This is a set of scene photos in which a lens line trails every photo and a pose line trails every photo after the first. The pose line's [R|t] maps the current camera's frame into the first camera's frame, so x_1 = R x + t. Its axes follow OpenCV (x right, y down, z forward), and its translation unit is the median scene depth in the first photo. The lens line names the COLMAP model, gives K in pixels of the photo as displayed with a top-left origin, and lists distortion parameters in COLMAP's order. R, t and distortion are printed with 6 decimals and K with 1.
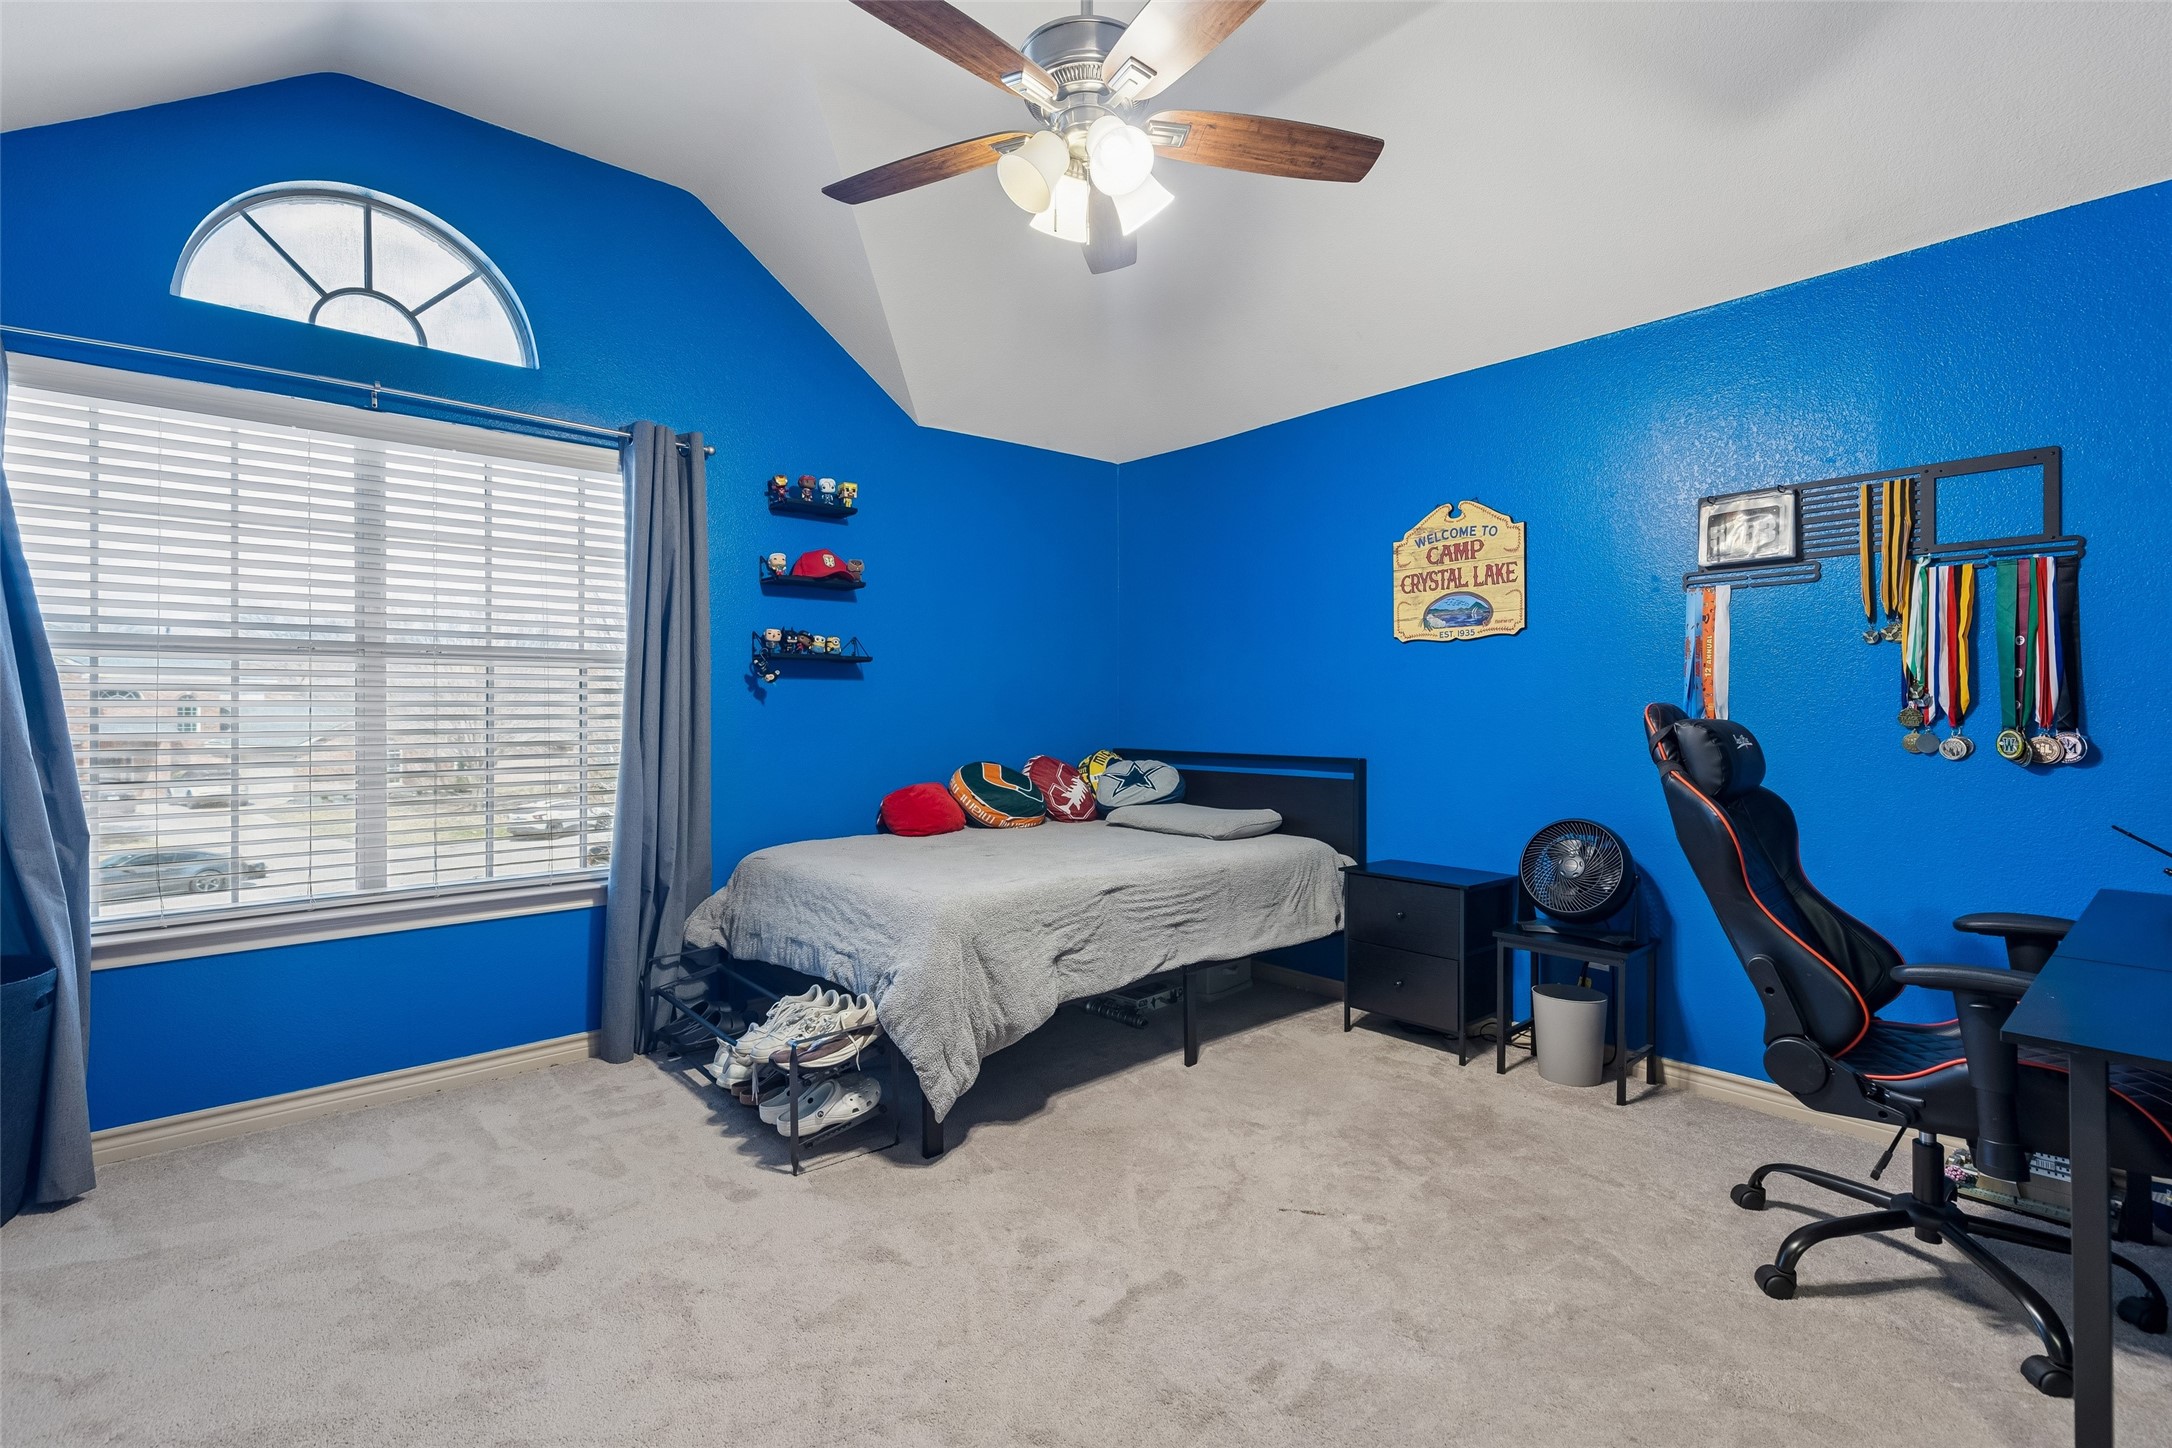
lens RADIAL K [[978.4, 0, 1077.9], [0, 978.4, 707.5], [0, 0, 1]] dist [0.004112, 0.000281]
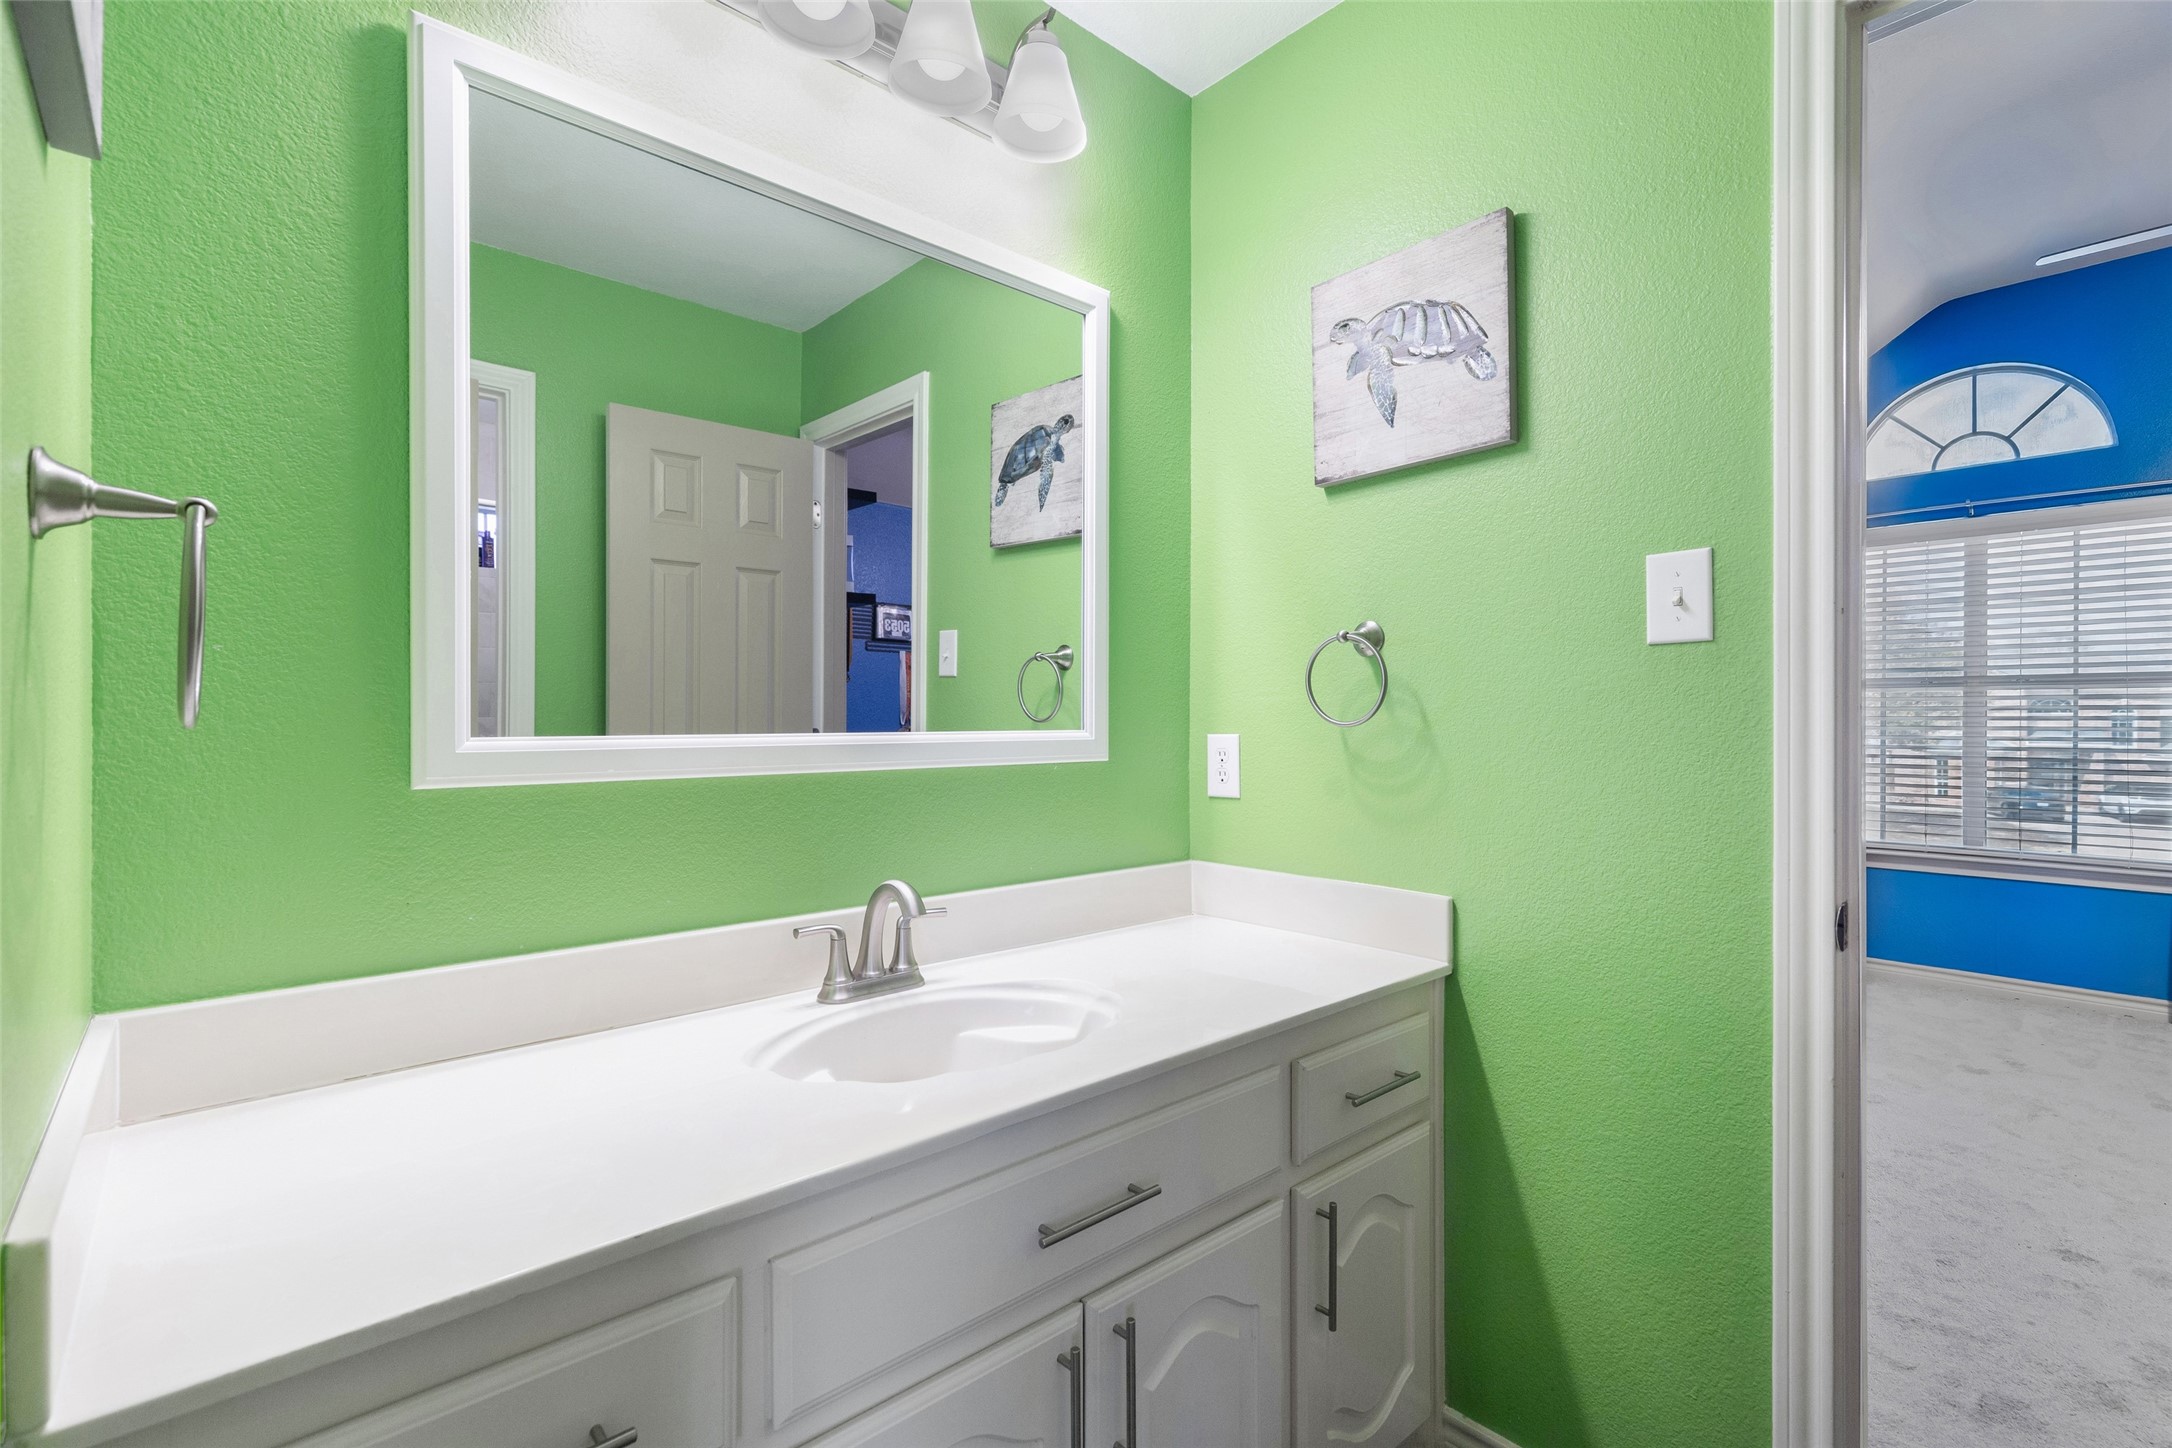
lens RADIAL K [[978.4, 0, 1078.8], [0, 978.4, 718.4], [0, 0, 1]] dist [0.004112, 0.000281]
pose [[-0.002920, -0.000061, -0.999996, 0.726116], [-0.002961, 0.999996, -0.000053, -0.000600], [0.999991, 0.002961, -0.002920, -0.312929]]
